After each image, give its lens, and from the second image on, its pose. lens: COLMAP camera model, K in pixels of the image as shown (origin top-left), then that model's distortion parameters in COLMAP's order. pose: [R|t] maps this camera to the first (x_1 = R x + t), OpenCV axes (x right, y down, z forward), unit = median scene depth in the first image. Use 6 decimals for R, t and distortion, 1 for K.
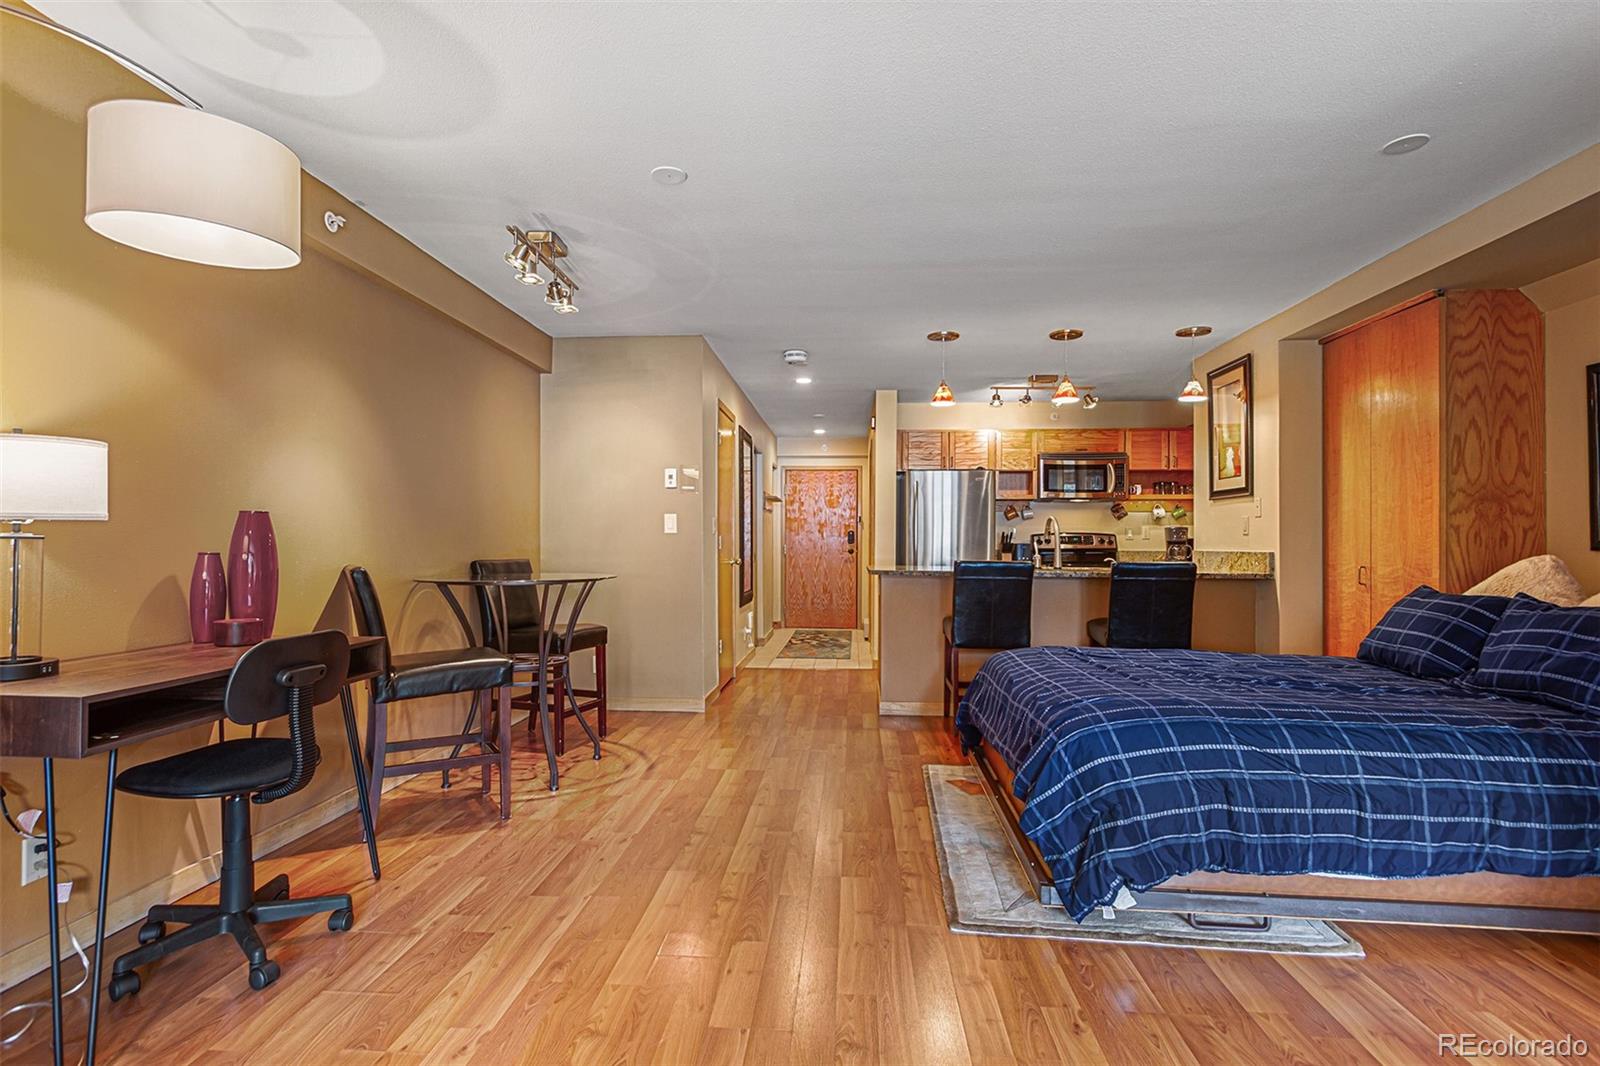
lens RADIAL K [[777.2, 0, 798.4], [0, 777.2, 536.4], [0, 0, 1]] dist [-0.005040, 0.001398]
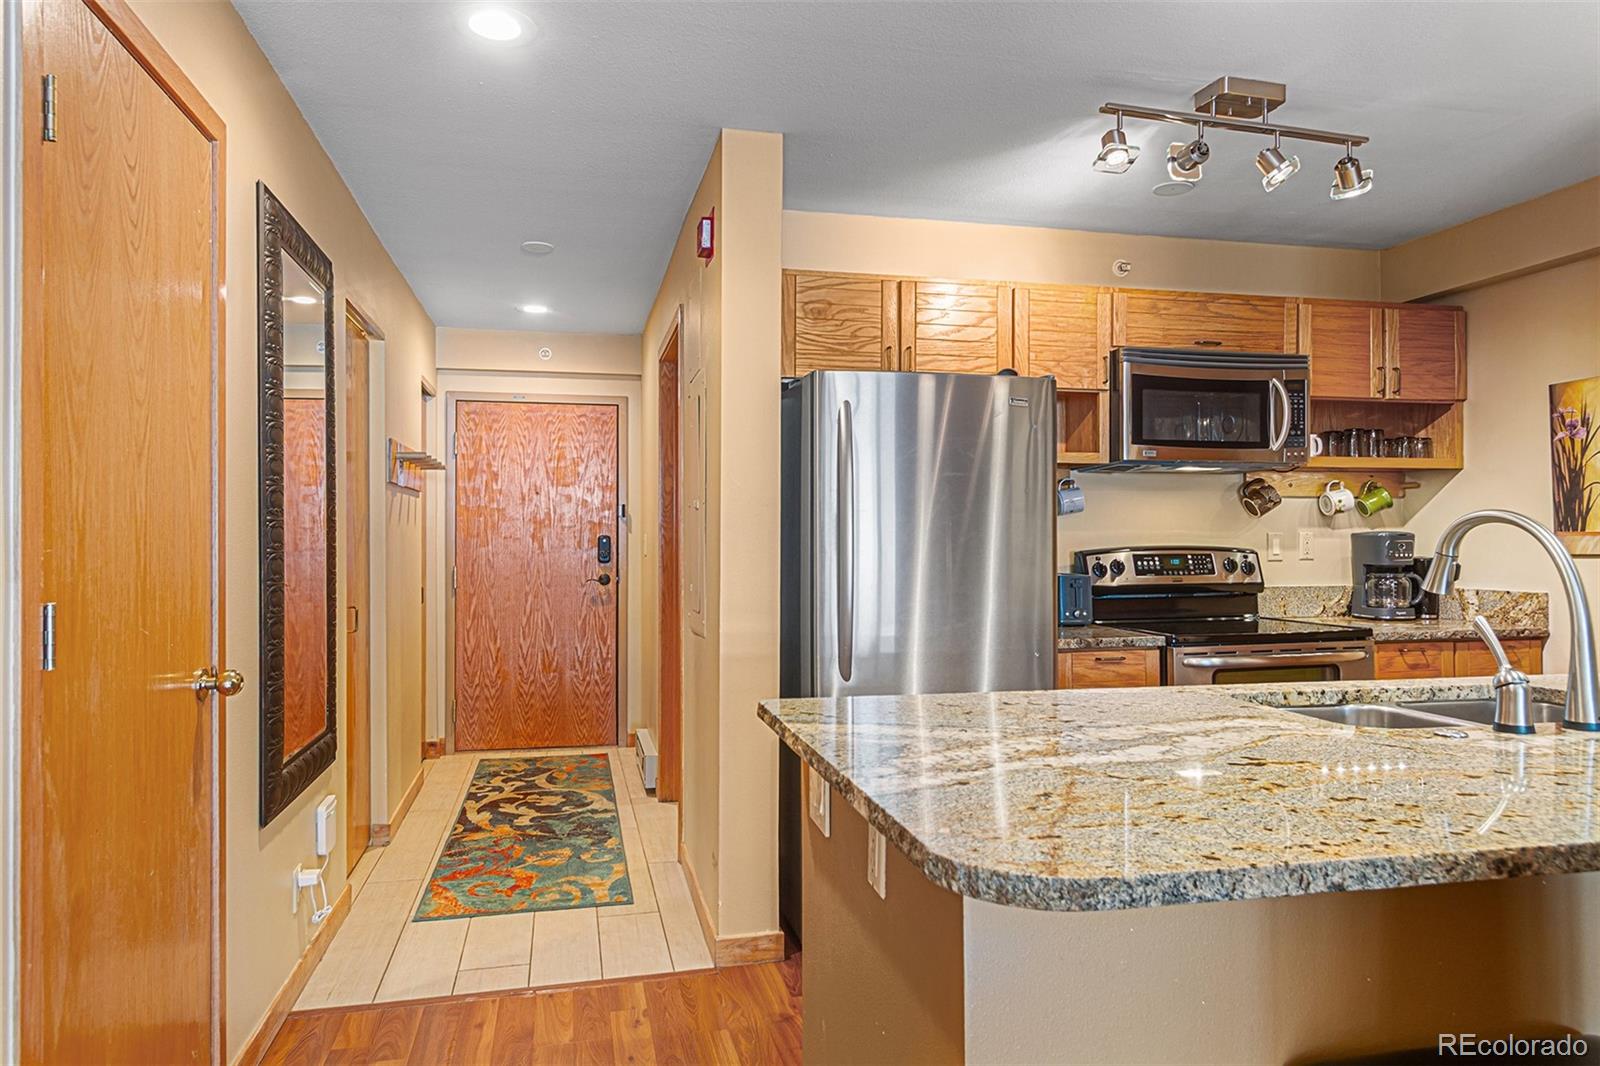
lens RADIAL K [[1017.2, 0, 799.2], [0, 1017.2, 532.0], [0, 0, 1]] dist [0.007885, 0.000222]
pose [[0.957451, -0.002987, 0.288579, 0.005305], [0.002494, 0.999995, 0.002076, -0.014256], [-0.288583, -0.001268, 0.957454, 0.536125]]
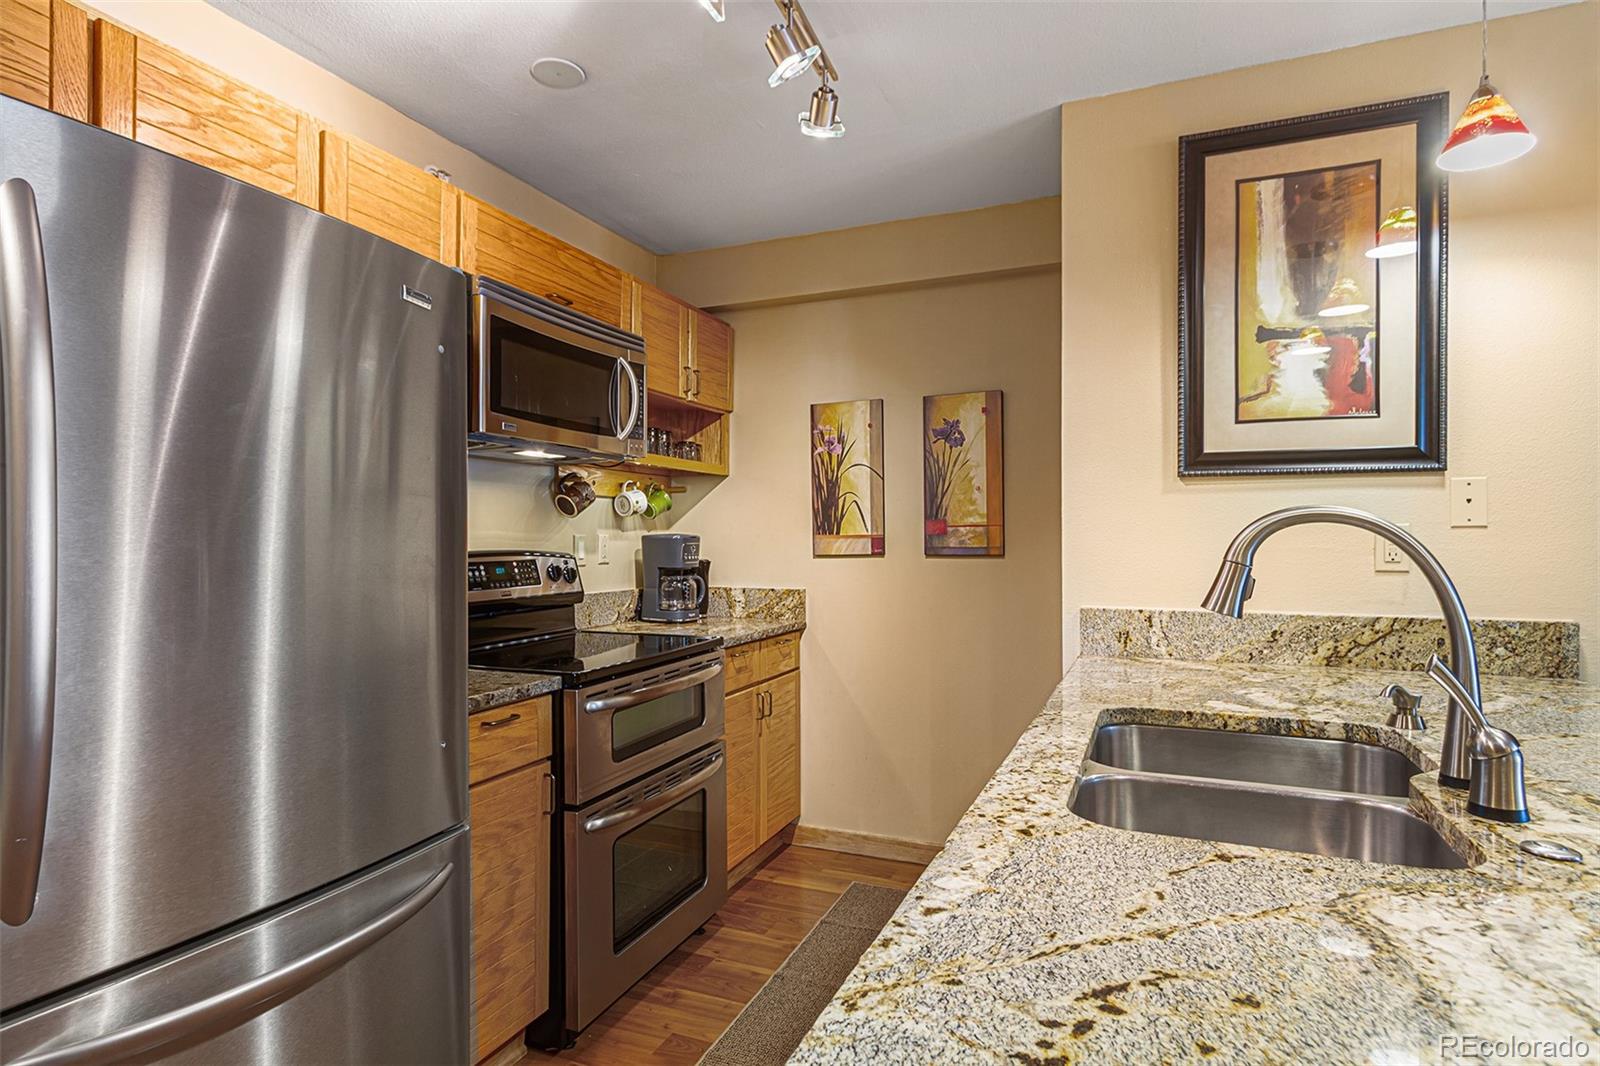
lens RADIAL K [[845.5, 0, 793.3], [0, 845.5, 539.9], [0, 0, 1]] dist [-0.004021, -0.001036]
pose [[0.334052, -0.005262, 0.942540, 0.059397], [-0.004907, 0.999961, 0.007322, -0.013031], [-0.942542, -0.007071, 0.334013, 0.765195]]
